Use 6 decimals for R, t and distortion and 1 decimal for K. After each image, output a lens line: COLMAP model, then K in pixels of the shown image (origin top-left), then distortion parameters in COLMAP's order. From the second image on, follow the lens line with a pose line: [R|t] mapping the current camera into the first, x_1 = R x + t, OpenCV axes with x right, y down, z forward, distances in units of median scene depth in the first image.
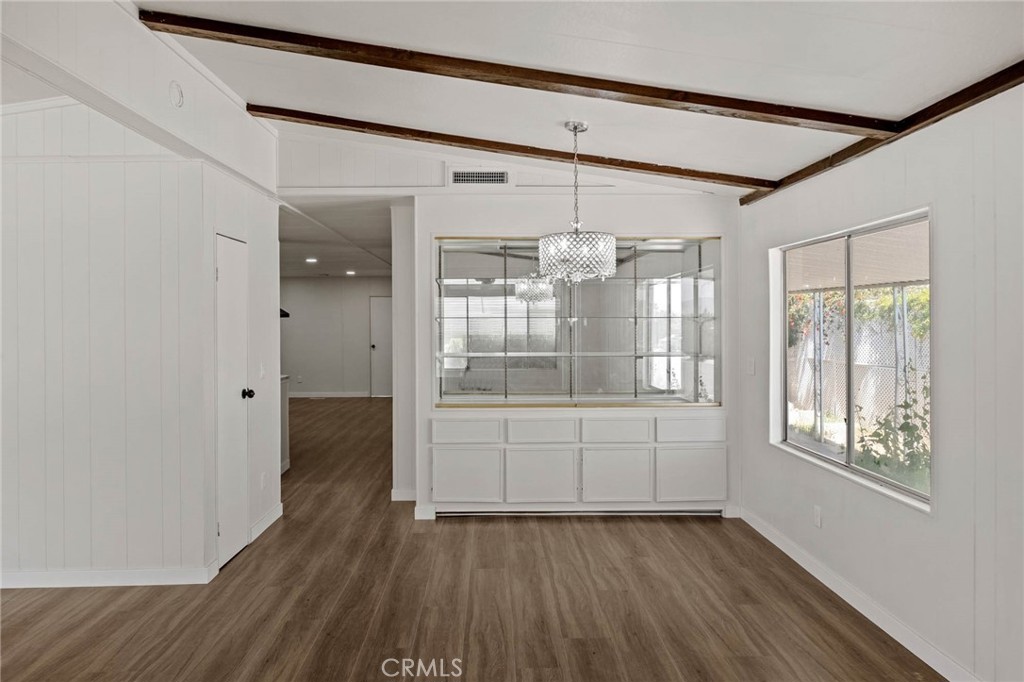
lens RADIAL K [[640.7, 0, 510.0], [0, 640.7, 328.0], [0, 0, 1]] dist [0.004681, 0.000540]
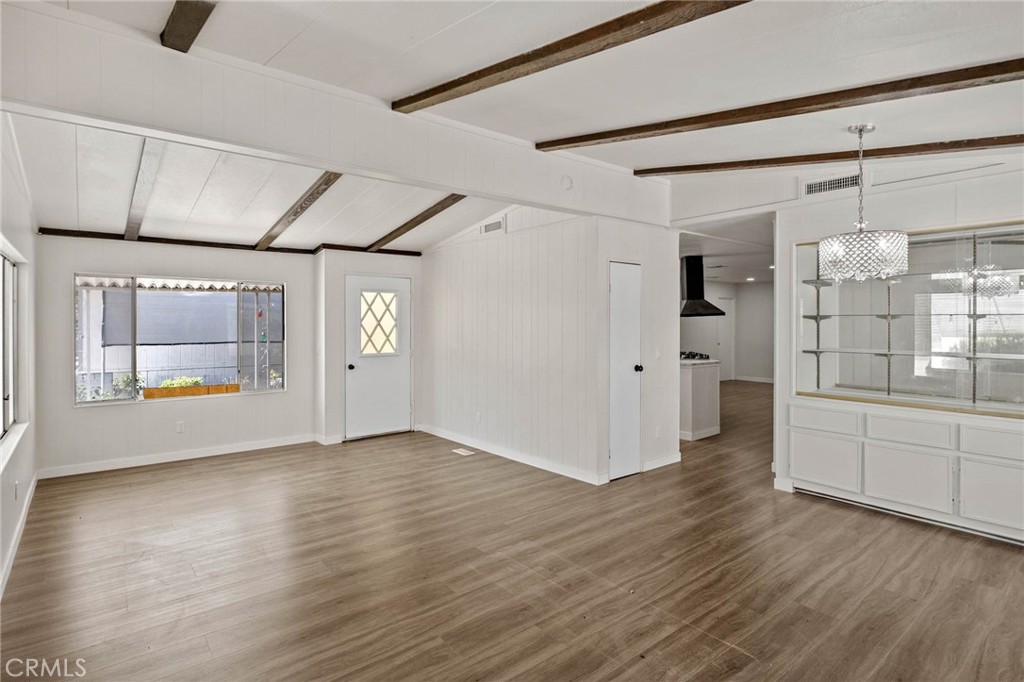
lens RADIAL K [[537.4, 0, 510.9], [0, 537.4, 326.5], [0, 0, 1]] dist [0.004736, 0.001097]
pose [[0.608895, 0.011659, -0.793165, 0.401538], [-0.008703, 0.999930, 0.008017, -0.000011], [0.793203, 0.002022, 0.608954, 0.025833]]
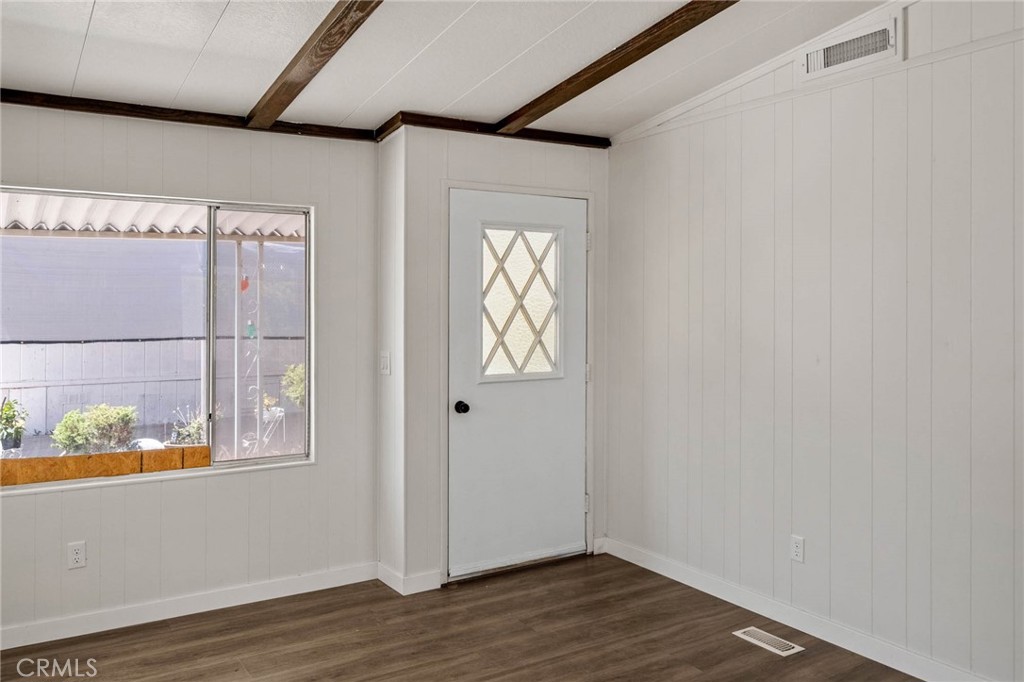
lens RADIAL K [[839.4, 0, 505.1], [0, 839.4, 296.2], [0, 0, 1]] dist [-0.009401, 0.000614]
pose [[0.513399, 0.002453, -0.858146, -0.245647], [-0.010553, 0.999938, -0.003455, 0.002000], [0.858085, 0.010830, 0.513393, 0.132949]]
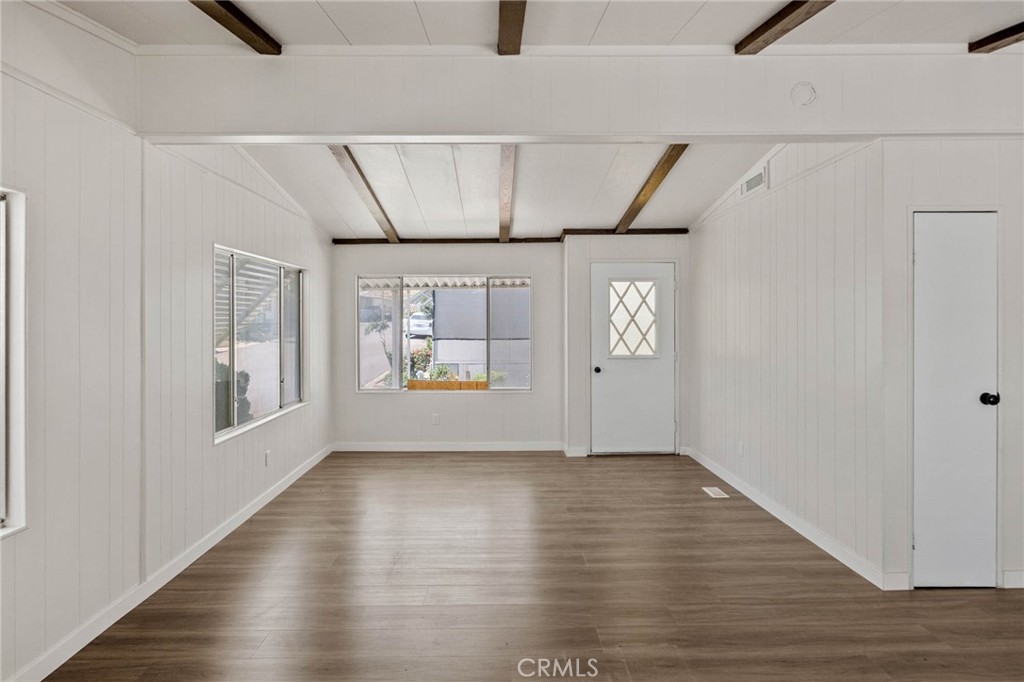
lens RADIAL K [[601.0, 0, 497.6], [0, 601.0, 327.7], [0, 0, 1]] dist [0.015175, -0.008292]
pose [[-0.025158, 0.022369, -0.999433, 0.382829], [-0.001674, 0.999747, 0.022418, -0.004360], [0.999682, 0.002237, -0.025114, 0.418551]]
